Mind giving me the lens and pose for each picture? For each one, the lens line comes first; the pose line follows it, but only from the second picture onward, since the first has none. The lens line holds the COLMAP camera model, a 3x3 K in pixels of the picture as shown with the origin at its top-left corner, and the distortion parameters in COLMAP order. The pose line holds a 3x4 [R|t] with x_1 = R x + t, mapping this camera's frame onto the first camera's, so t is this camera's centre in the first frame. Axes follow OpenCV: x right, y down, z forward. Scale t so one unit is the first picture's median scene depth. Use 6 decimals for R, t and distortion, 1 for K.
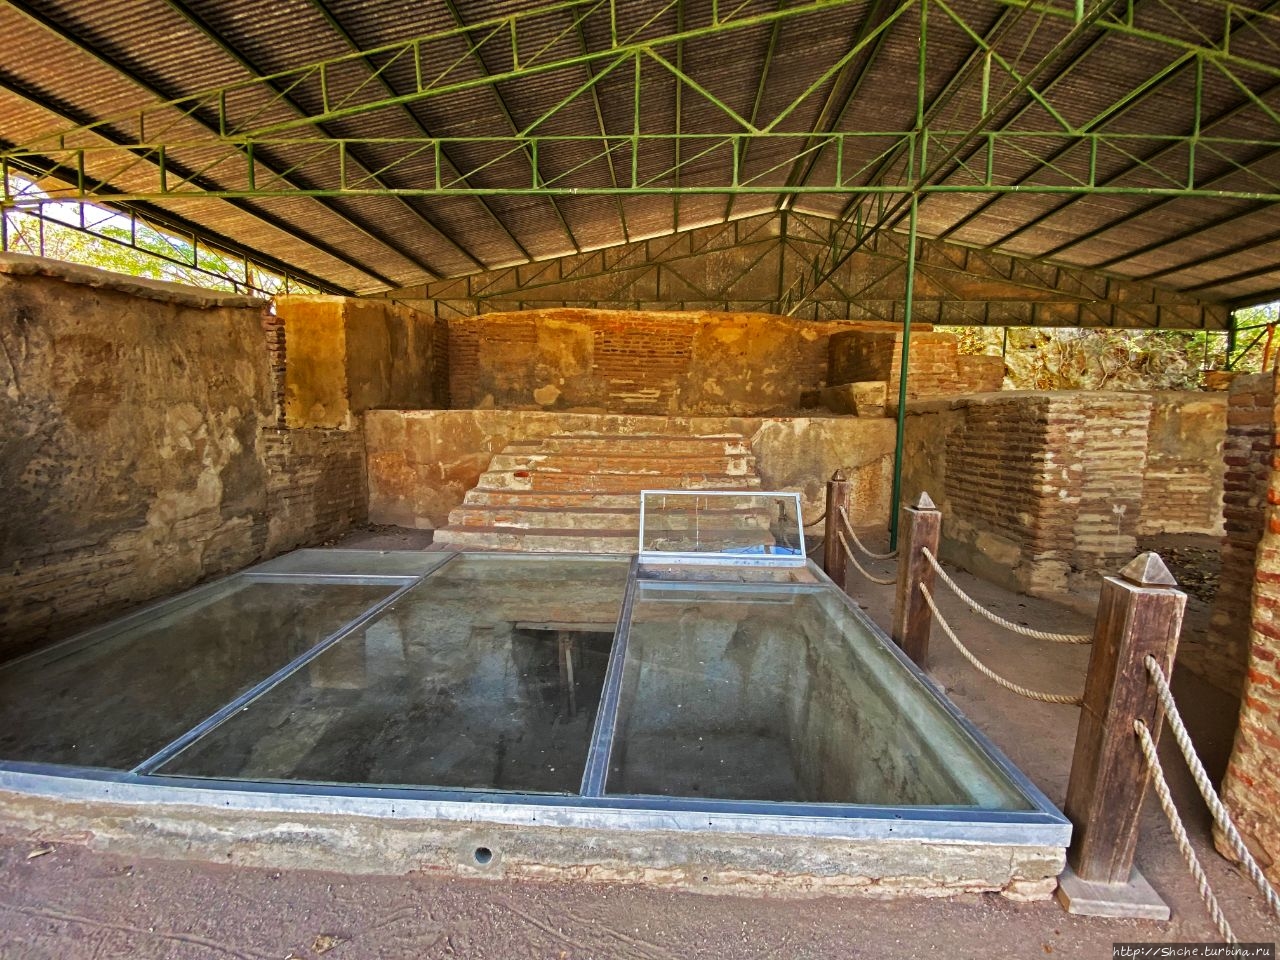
lens RADIAL K [[517.4, 0, 640.0], [0, 517.4, 480.0], [0, 0, 1]] dist [0.000431, 0.000005]
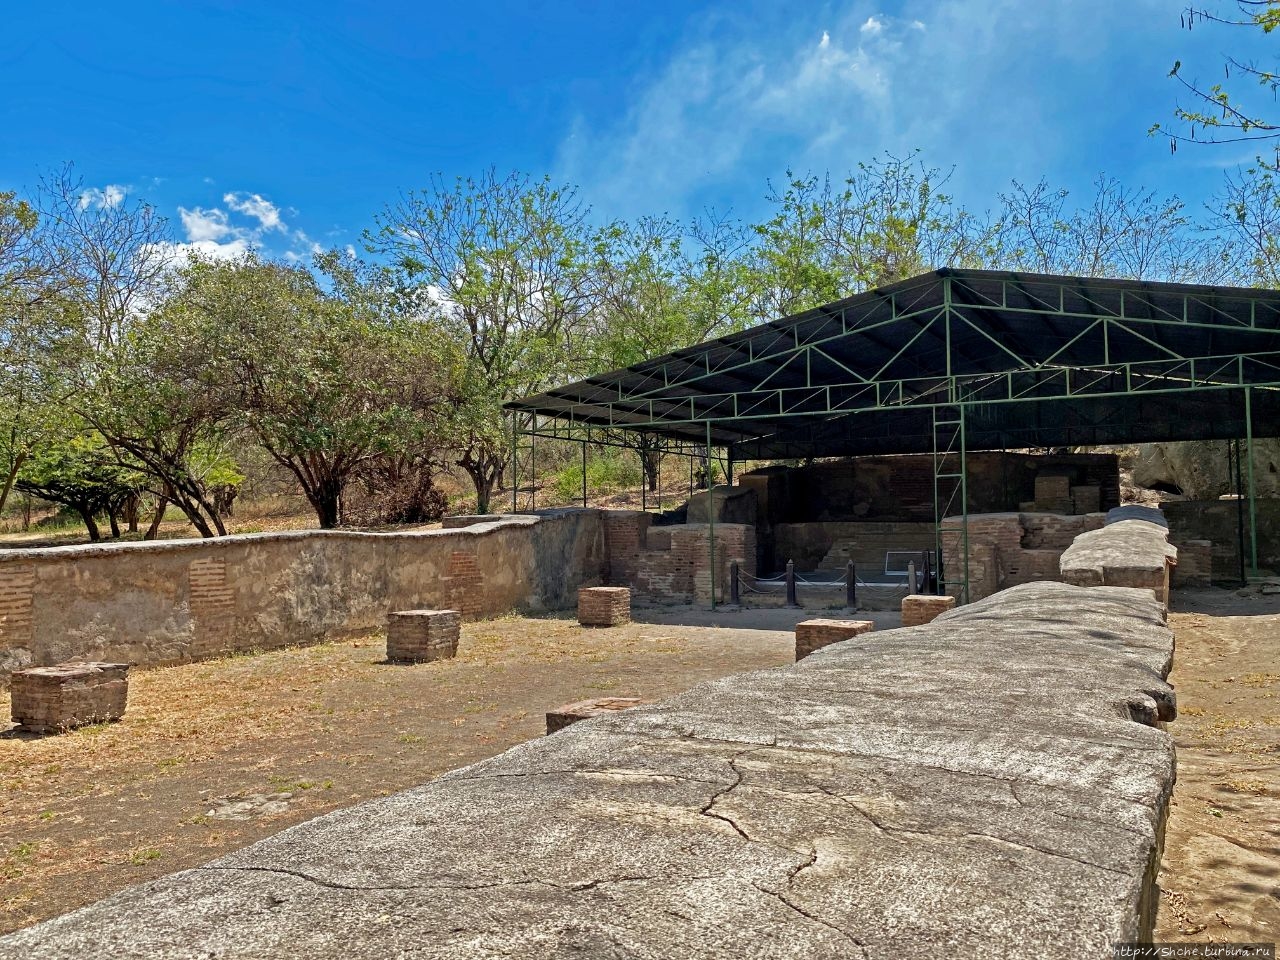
lens RADIAL K [[1031.7, 0, 640.0], [0, 1031.7, 480.0], [0, 0, 1]] dist [0.005757, 0.001402]
pose [[0.909764, -0.044490, -0.412735, 0.736030], [-0.015041, 0.990055, -0.139877, 0.290207], [0.414853, 0.133463, 0.900047, -3.083891]]
